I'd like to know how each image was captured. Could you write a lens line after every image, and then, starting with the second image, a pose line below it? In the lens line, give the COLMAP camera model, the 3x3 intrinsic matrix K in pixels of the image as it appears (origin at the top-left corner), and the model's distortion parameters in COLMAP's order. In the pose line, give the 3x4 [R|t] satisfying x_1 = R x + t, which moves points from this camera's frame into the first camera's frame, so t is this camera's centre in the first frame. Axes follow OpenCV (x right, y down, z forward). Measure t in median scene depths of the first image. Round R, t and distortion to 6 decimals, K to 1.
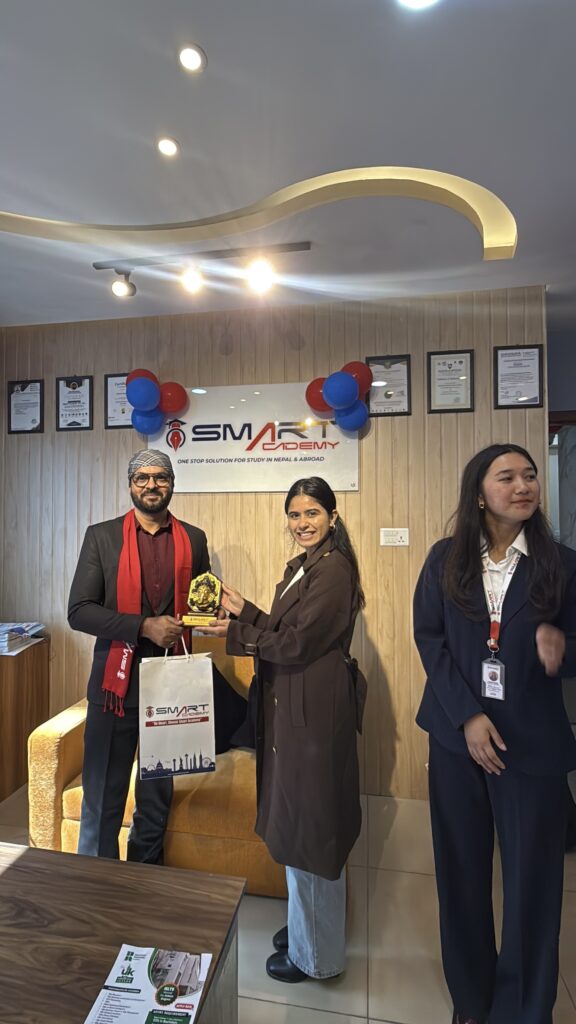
lens RADIAL K [[466.1, 0, 288.1], [0, 466.1, 512.7], [0, 0, 1]] dist [0.000673, -0.000682]
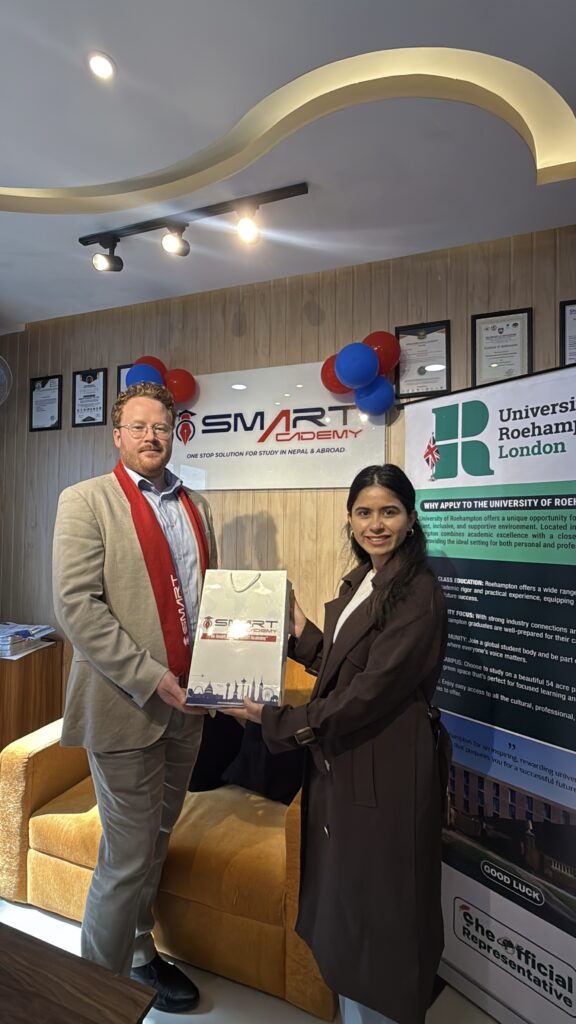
lens RADIAL K [[466.1, 0, 289.8], [0, 466.1, 512.6], [0, 0, 1]] dist [0.000673, -0.000682]
pose [[0.984200, 0.005587, -0.176975, 0.129712], [-0.007166, 0.999940, -0.008286, 0.006882], [0.176918, 0.009424, 0.984181, 0.146027]]
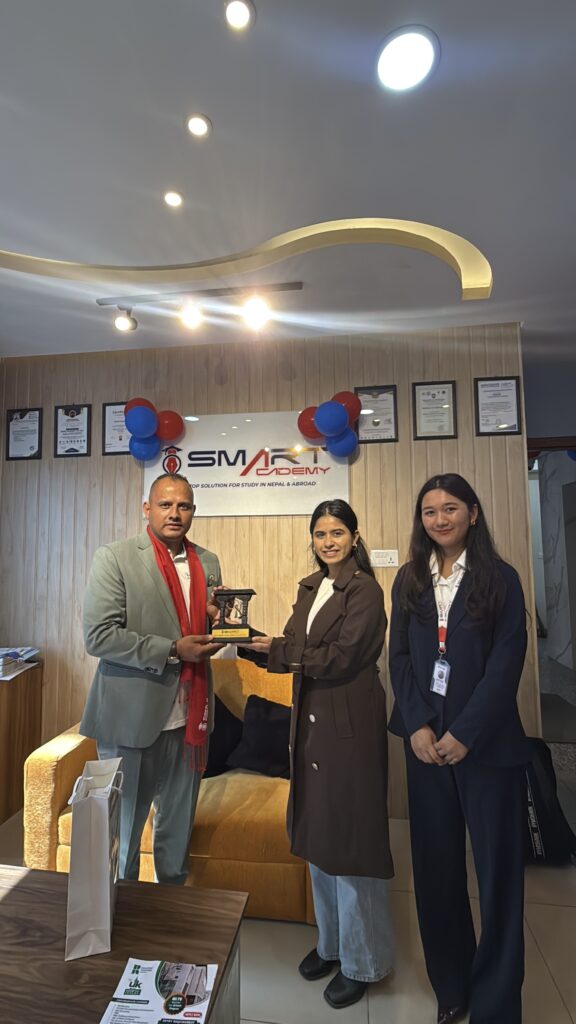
lens RADIAL K [[466.1, 0, 287.9], [0, 466.1, 512.7], [0, 0, 1]] dist [0.000673, -0.000682]
pose [[0.999616, -0.005023, 0.027260, -0.013556], [0.006516, 0.998466, -0.054974, 0.006319], [-0.026942, 0.055131, 0.998116, -0.032439]]
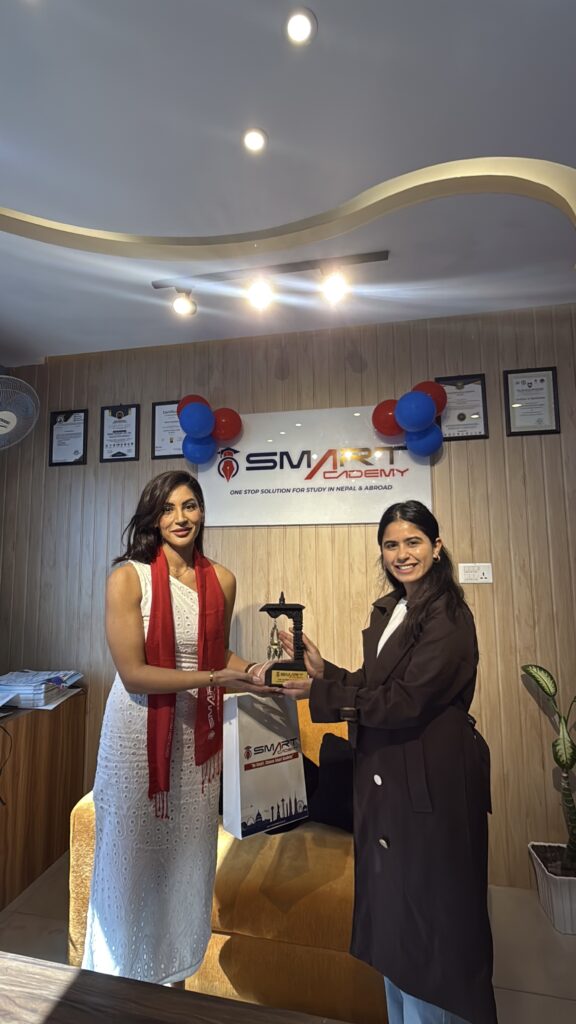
lens RADIAL K [[466.1, 0, 287.8], [0, 466.1, 513.1], [0, 0, 1]] dist [0.000673, -0.000682]
pose [[0.999496, -0.009680, -0.030226, -0.099887], [0.007119, 0.996465, -0.083705, 0.009360], [0.030930, 0.083447, 0.996032, 0.090660]]
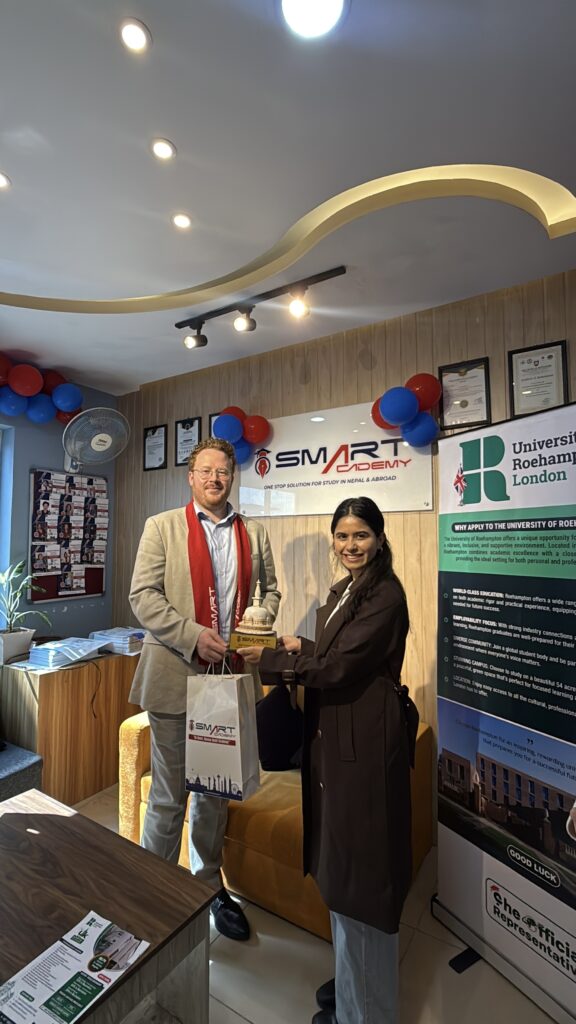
lens RADIAL K [[466.1, 0, 290.2], [0, 466.1, 513.0], [0, 0, 1]] dist [0.000673, -0.000682]
pose [[0.923605, -0.026066, -0.382458, 0.240322], [0.008313, 0.998813, -0.047997, 0.000977], [0.383255, 0.041151, 0.922726, 0.035146]]
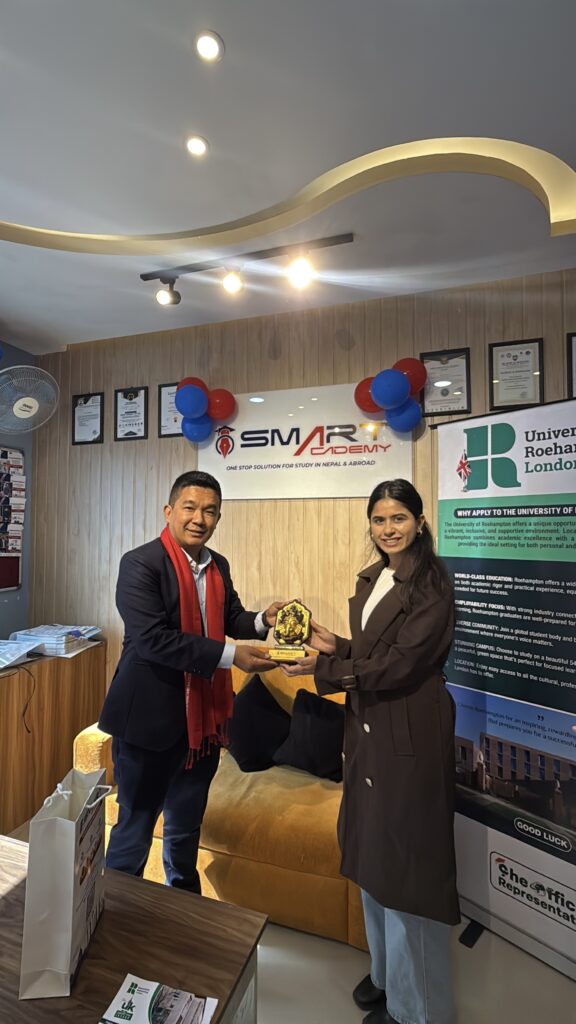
lens RADIAL K [[466.1, 0, 288.8], [0, 466.1, 513.1], [0, 0, 1]] dist [0.000673, -0.000682]
pose [[0.988430, -0.002080, -0.151666, 0.047331], [-0.000989, 0.999796, -0.020154, 0.005820], [0.151677, 0.020071, 0.988226, 0.042167]]
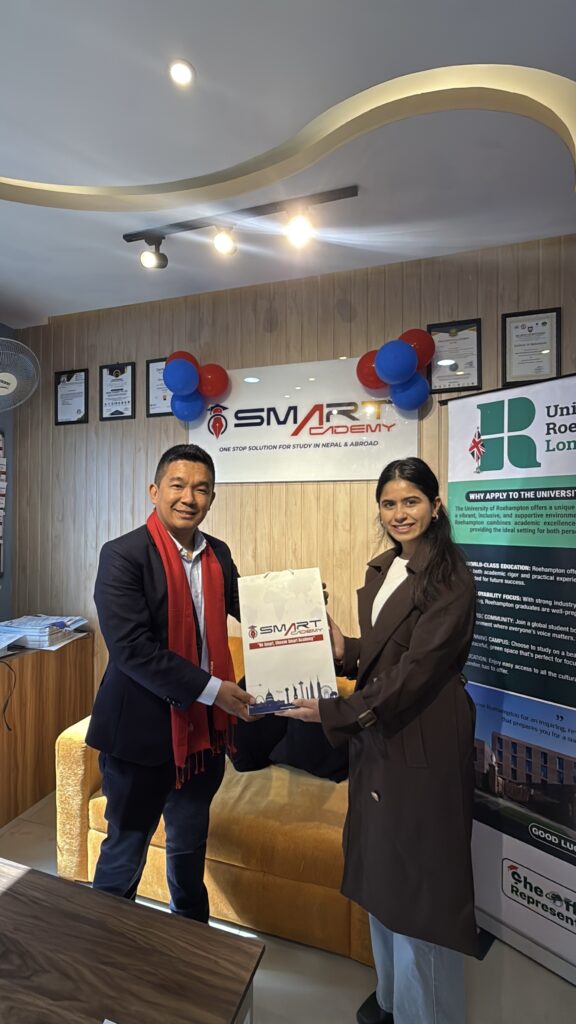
lens RADIAL K [[466.1, 0, 288.6], [0, 466.1, 512.9], [0, 0, 1]] dist [0.000673, -0.000682]
pose [[0.989874, 0.002024, -0.141937, 0.034752], [-0.000877, 0.999966, 0.008139, 0.009625], [0.141949, -0.007932, 0.989842, 0.100543]]
